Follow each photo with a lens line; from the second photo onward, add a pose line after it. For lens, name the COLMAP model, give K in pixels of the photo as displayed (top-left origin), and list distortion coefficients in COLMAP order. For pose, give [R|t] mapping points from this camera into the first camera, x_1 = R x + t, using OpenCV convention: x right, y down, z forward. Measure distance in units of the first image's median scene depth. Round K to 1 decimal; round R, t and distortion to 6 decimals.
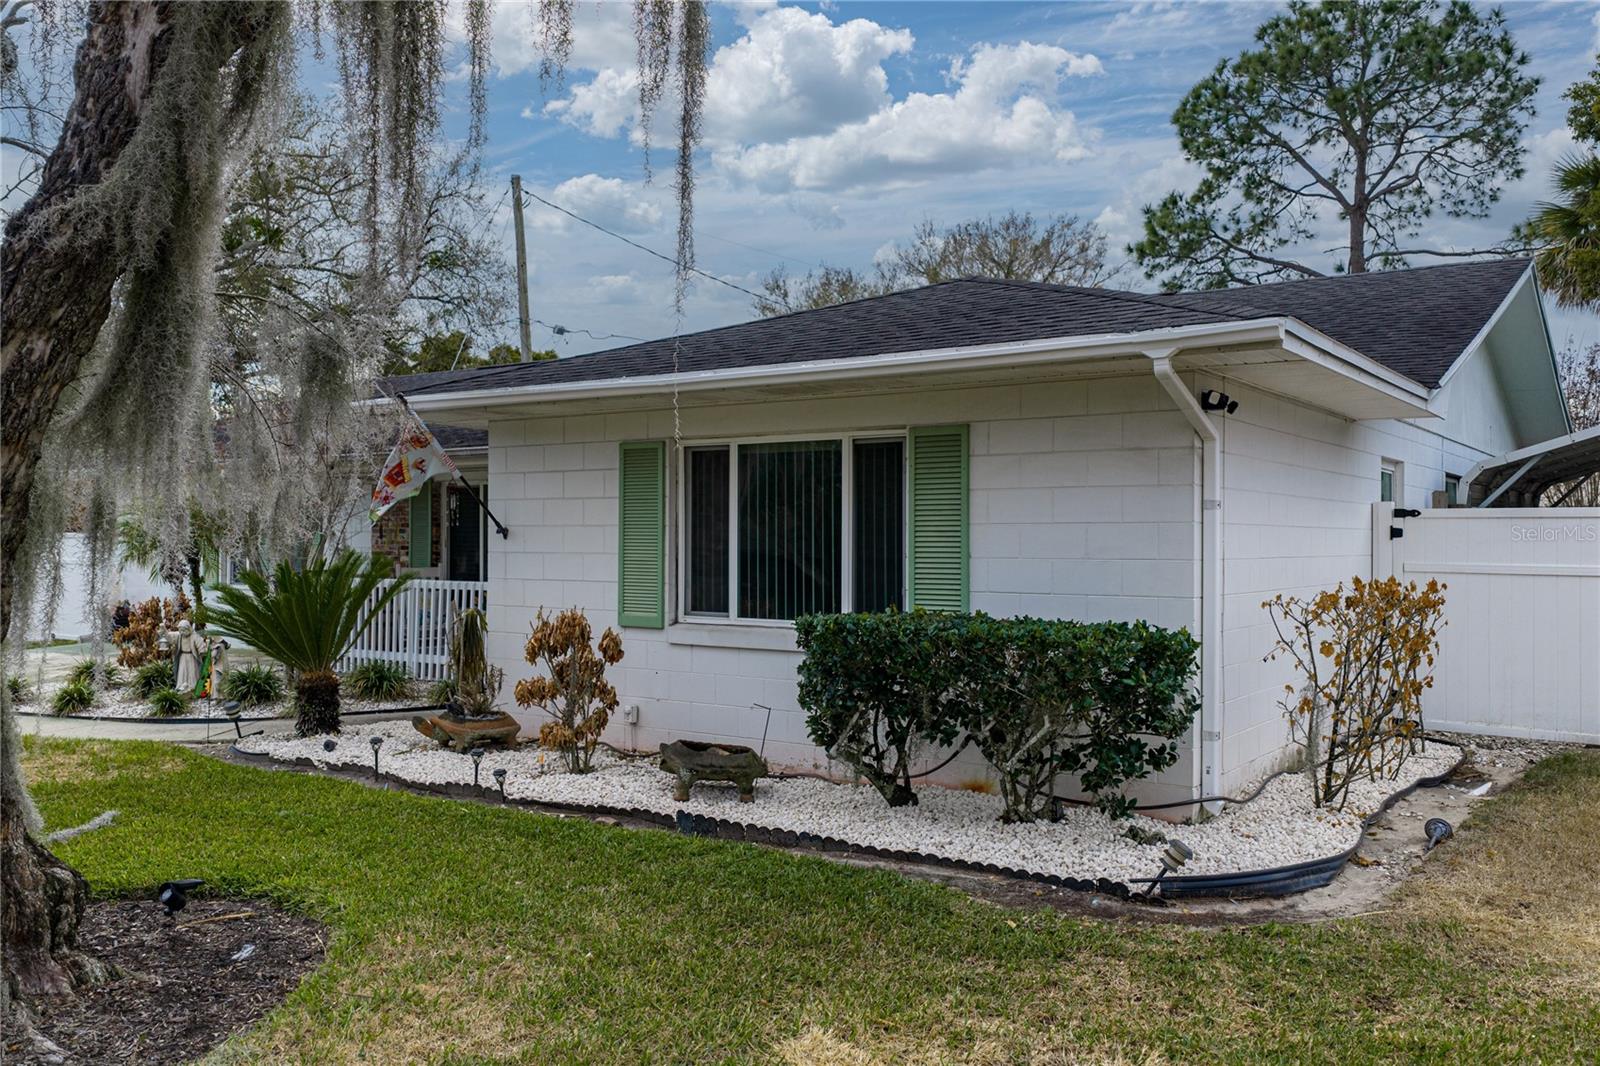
lens RADIAL K [[1341.5, 0, 797.1], [0, 1341.5, 535.0], [0, 0, 1]] dist [0.025138, -0.035236]
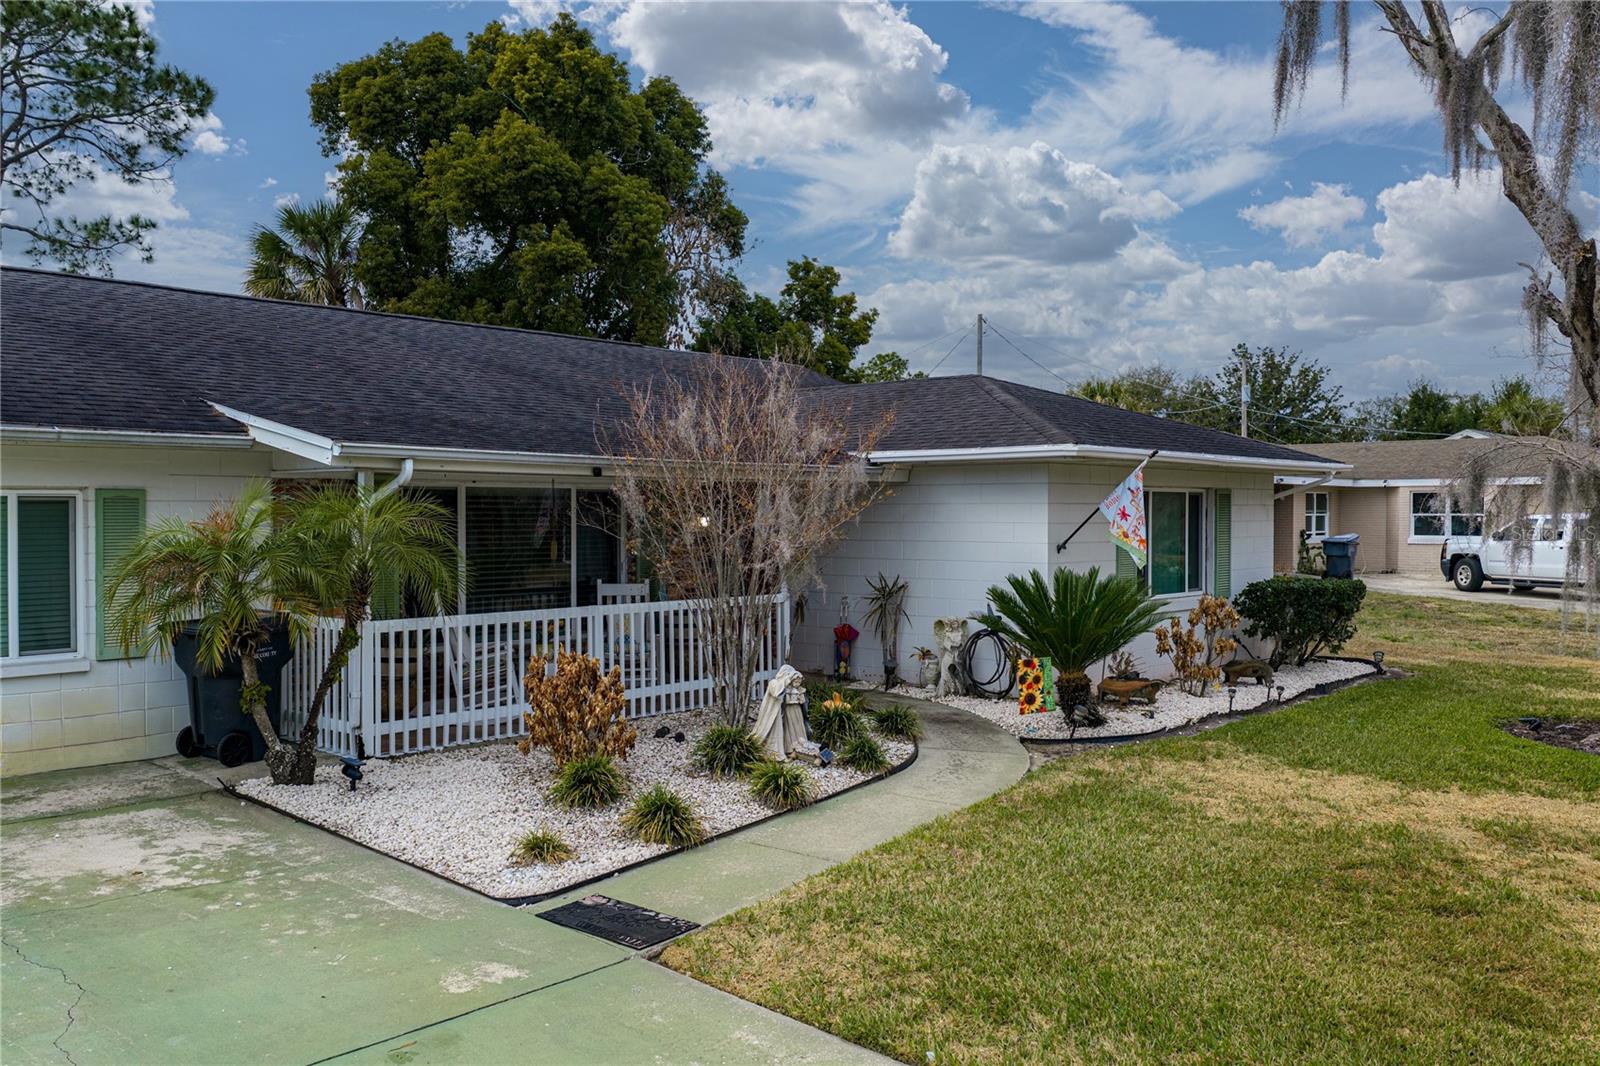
lens RADIAL K [[1341.5, 0, 810.8], [0, 1341.5, 537.6], [0, 0, 1]] dist [0.025138, -0.035236]
pose [[0.112951, -0.023224, 0.993329, -1.135608], [-0.004926, 0.999701, 0.023933, -0.030873], [-0.993588, -0.007596, 0.112802, 0.801282]]
